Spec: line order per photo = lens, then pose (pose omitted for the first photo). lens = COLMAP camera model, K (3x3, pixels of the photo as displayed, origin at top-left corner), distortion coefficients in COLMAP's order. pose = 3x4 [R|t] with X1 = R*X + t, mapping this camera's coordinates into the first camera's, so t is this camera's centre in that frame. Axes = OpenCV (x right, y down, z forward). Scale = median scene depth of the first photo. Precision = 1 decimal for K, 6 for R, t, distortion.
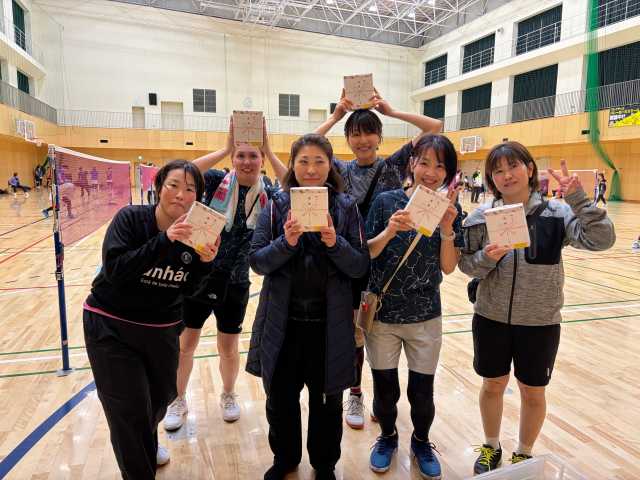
lens RADIAL K [[482.7, 0, 317.3], [0, 482.7, 238.0], [0, 0, 1]] dist [0.054980, -0.060411]
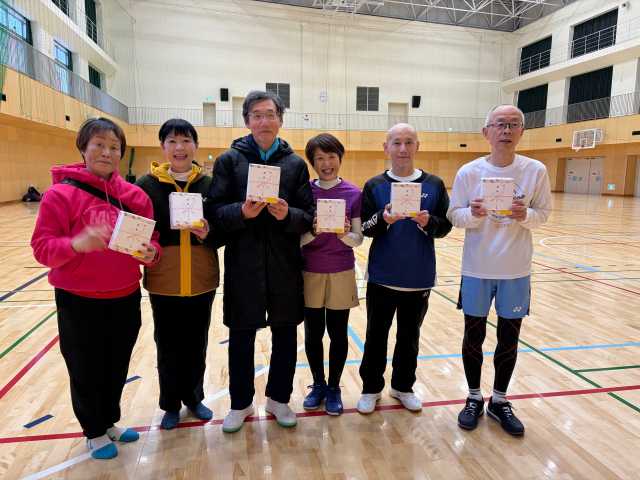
lens RADIAL K [[482.7, 0, 320.5], [0, 482.7, 240.8], [0, 0, 1]] dist [0.054980, -0.060411]
pose [[0.994521, 0.013409, -0.103677, -0.053938], [-0.012735, 0.999893, 0.007164, -0.012076], [0.103762, -0.005804, 0.994585, 0.085522]]
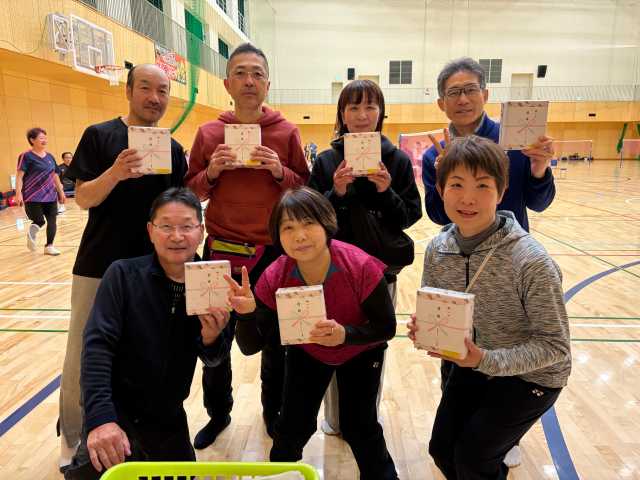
lens RADIAL K [[482.7, 0, 319.1], [0, 482.7, 240.8], [0, 0, 1]] dist [0.054980, -0.060411]
pose [[0.942564, 0.053348, -0.329739, -0.046623], [-0.033640, 0.997305, 0.065193, 0.000975], [0.332328, -0.050356, 0.941819, -0.005990]]
